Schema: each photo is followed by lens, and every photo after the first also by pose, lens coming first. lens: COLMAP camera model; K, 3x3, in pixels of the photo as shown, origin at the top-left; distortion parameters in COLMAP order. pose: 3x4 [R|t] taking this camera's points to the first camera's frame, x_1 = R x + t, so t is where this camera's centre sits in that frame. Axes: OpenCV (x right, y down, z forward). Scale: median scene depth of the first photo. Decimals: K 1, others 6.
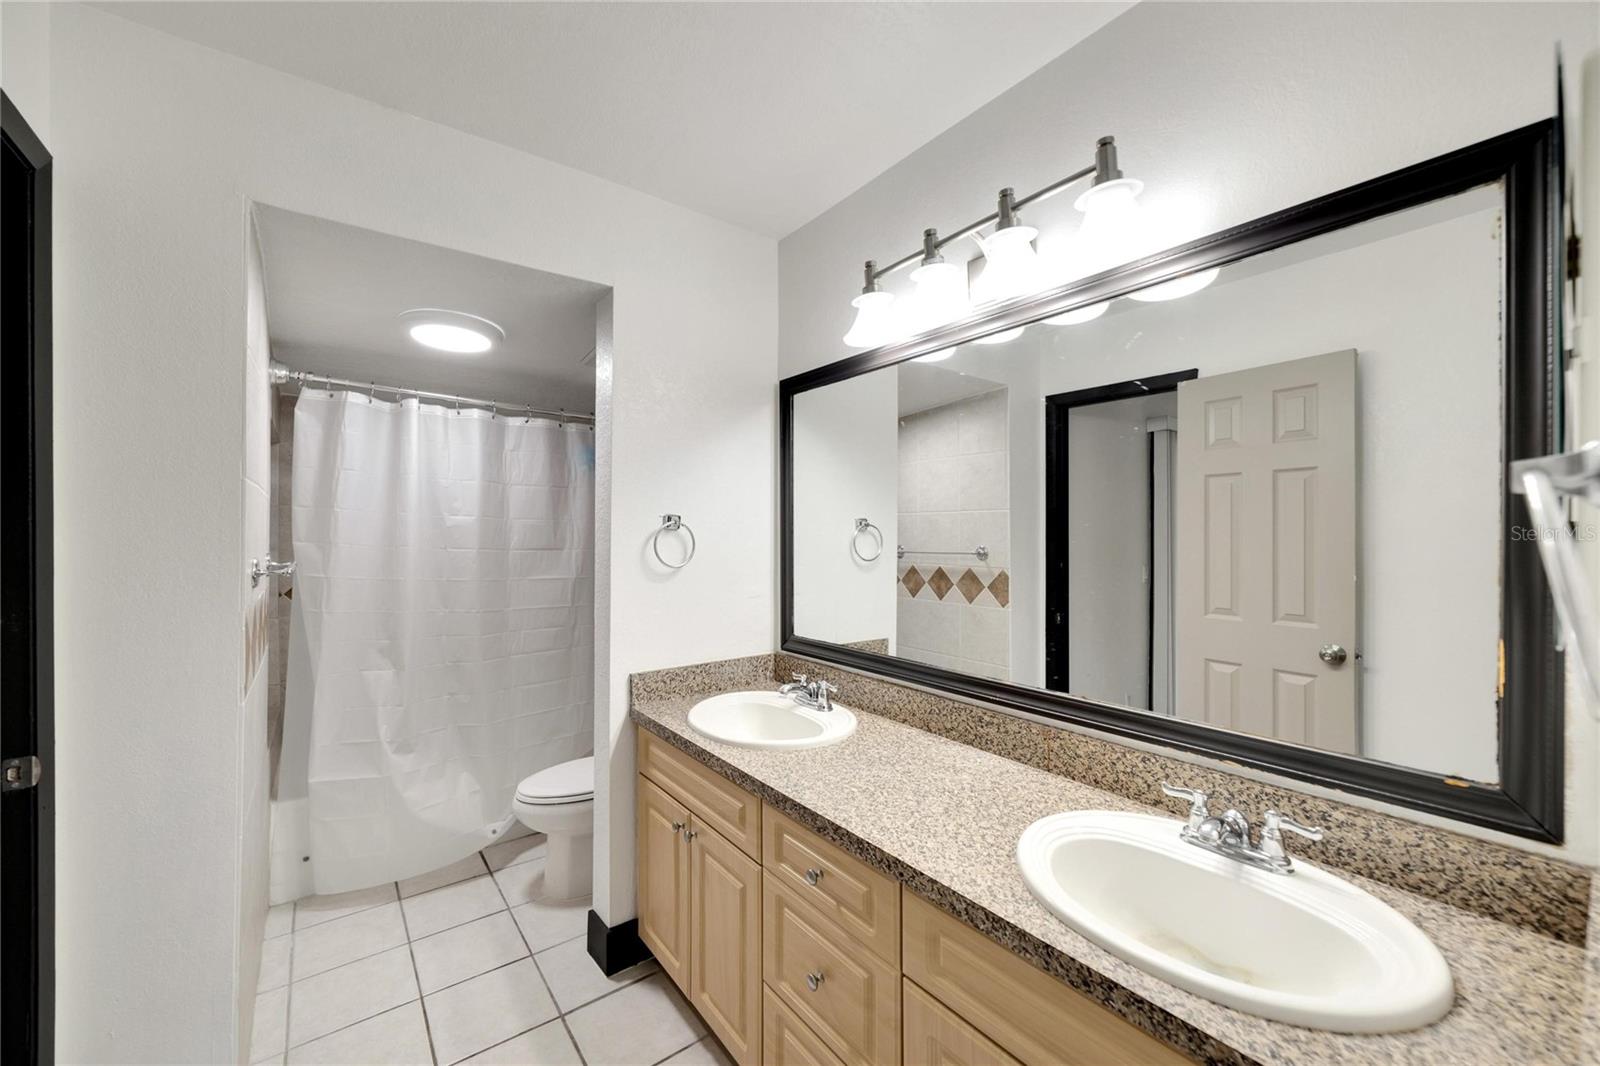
lens RADIAL K [[616.1, 0, 813.0], [0, 616.1, 531.1], [0, 0, 1]] dist [0.002361, 0.000283]
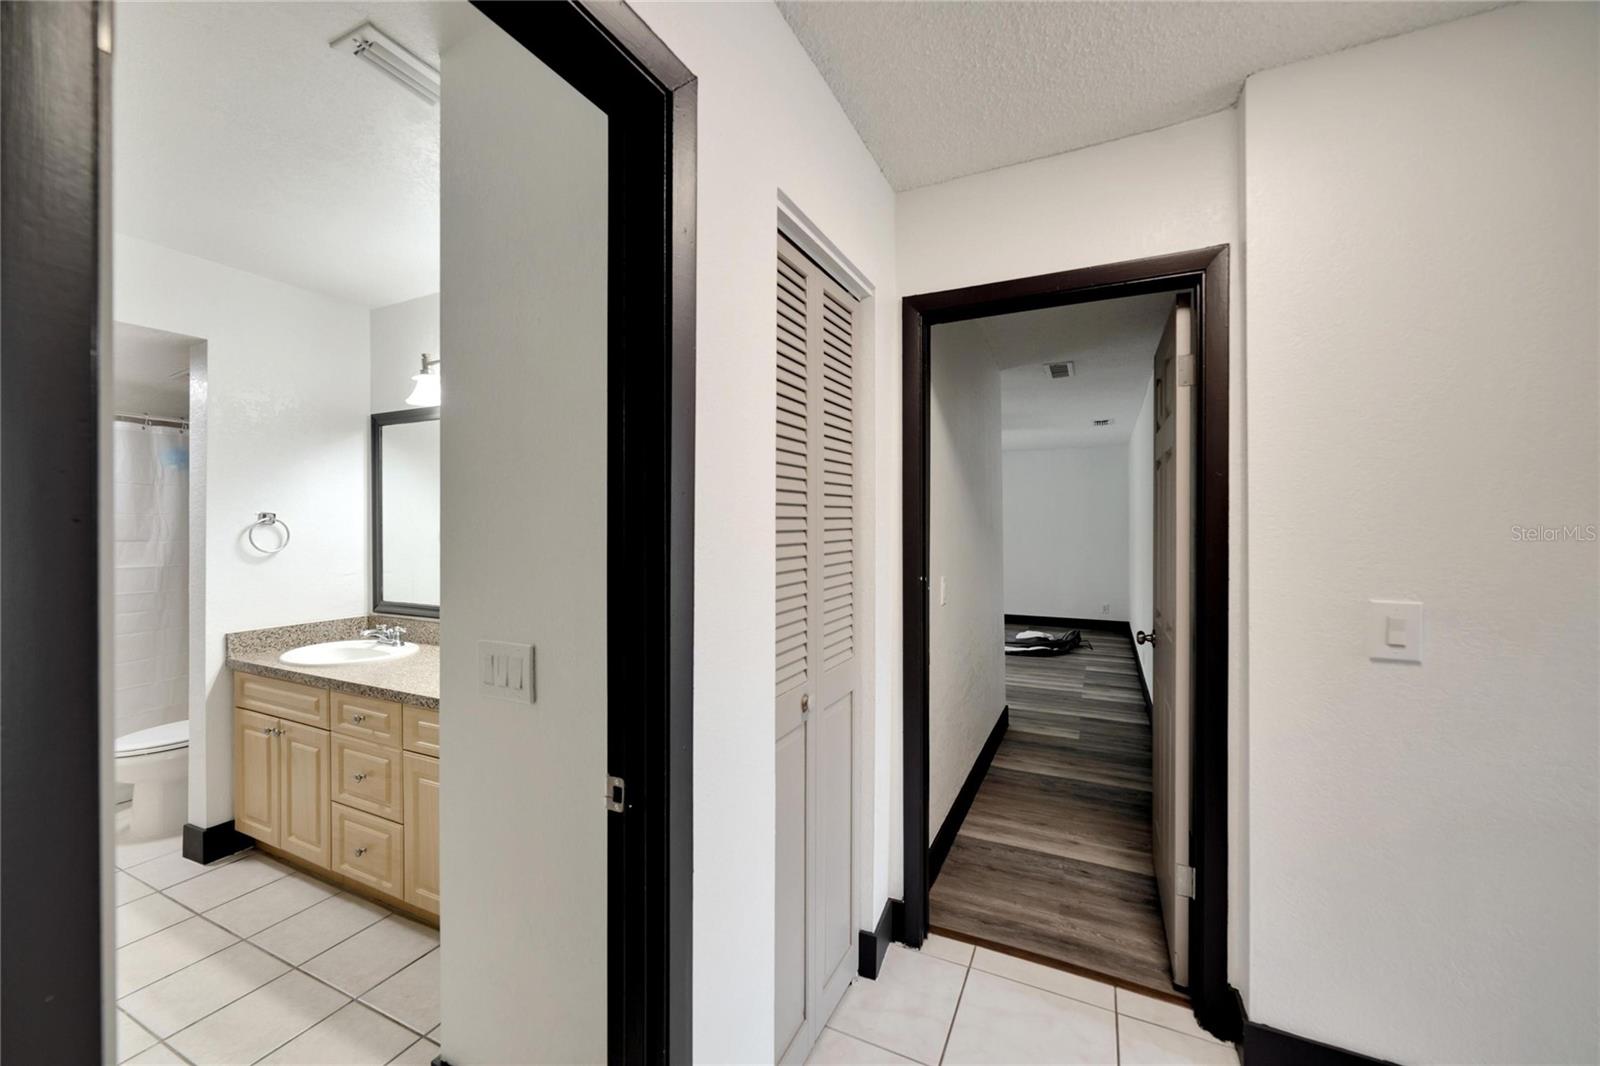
lens RADIAL K [[616.1, 0, 805.8], [0, 616.1, 530.8], [0, 0, 1]] dist [0.002361, 0.000283]
pose [[0.898715, -0.001015, 0.438533, 0.242324], [-0.003548, 0.999948, 0.009586, -0.005207], [-0.438520, -0.010171, 0.898664, -0.739952]]
